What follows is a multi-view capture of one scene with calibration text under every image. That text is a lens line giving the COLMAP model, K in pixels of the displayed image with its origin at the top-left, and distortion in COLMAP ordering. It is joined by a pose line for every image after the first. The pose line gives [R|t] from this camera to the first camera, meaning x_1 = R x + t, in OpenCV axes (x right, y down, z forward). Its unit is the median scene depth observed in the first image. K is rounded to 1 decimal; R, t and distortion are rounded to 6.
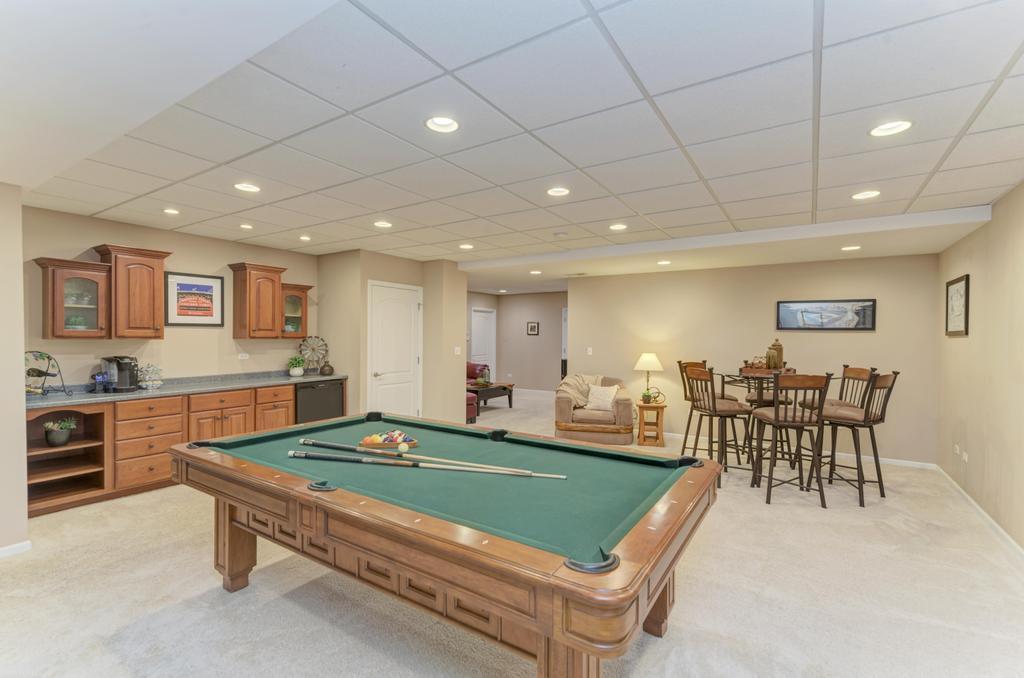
lens RADIAL K [[451.1, 0, 510.4], [0, 451.1, 339.2], [0, 0, 1]] dist [0.007245, -0.000666]
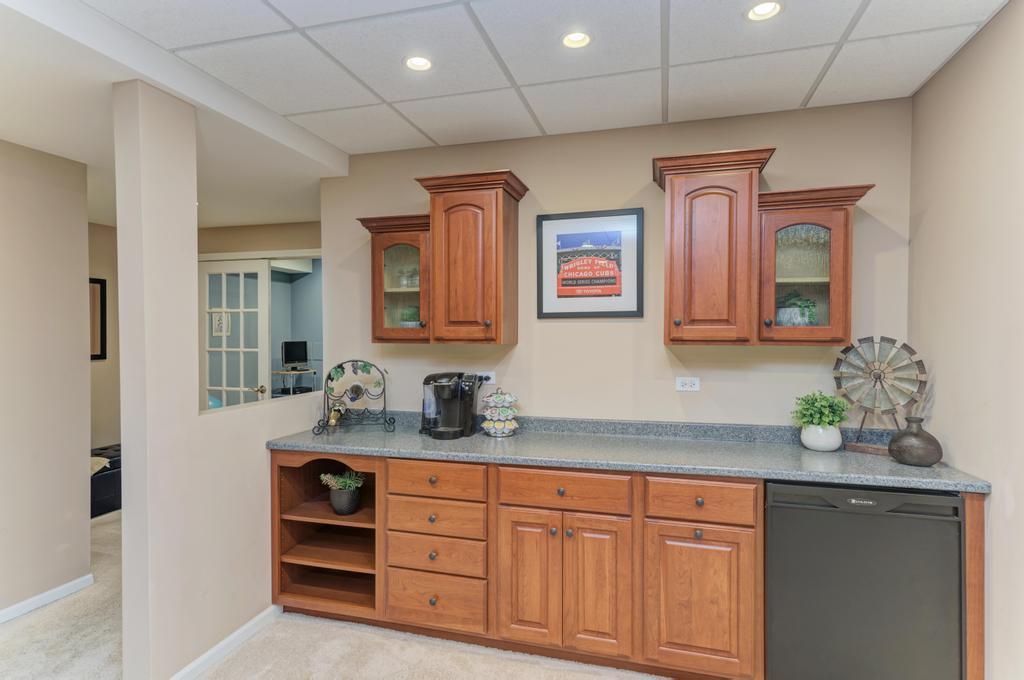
lens RADIAL K [[531.6, 0, 508.8], [0, 531.6, 340.4], [0, 0, 1]] dist [0.001984, 0.000509]
pose [[0.286278, 0.003263, -0.958141, -0.161391], [-0.004862, 0.999986, 0.001953, -0.004608], [0.958134, 0.004099, 0.286290, 0.733329]]
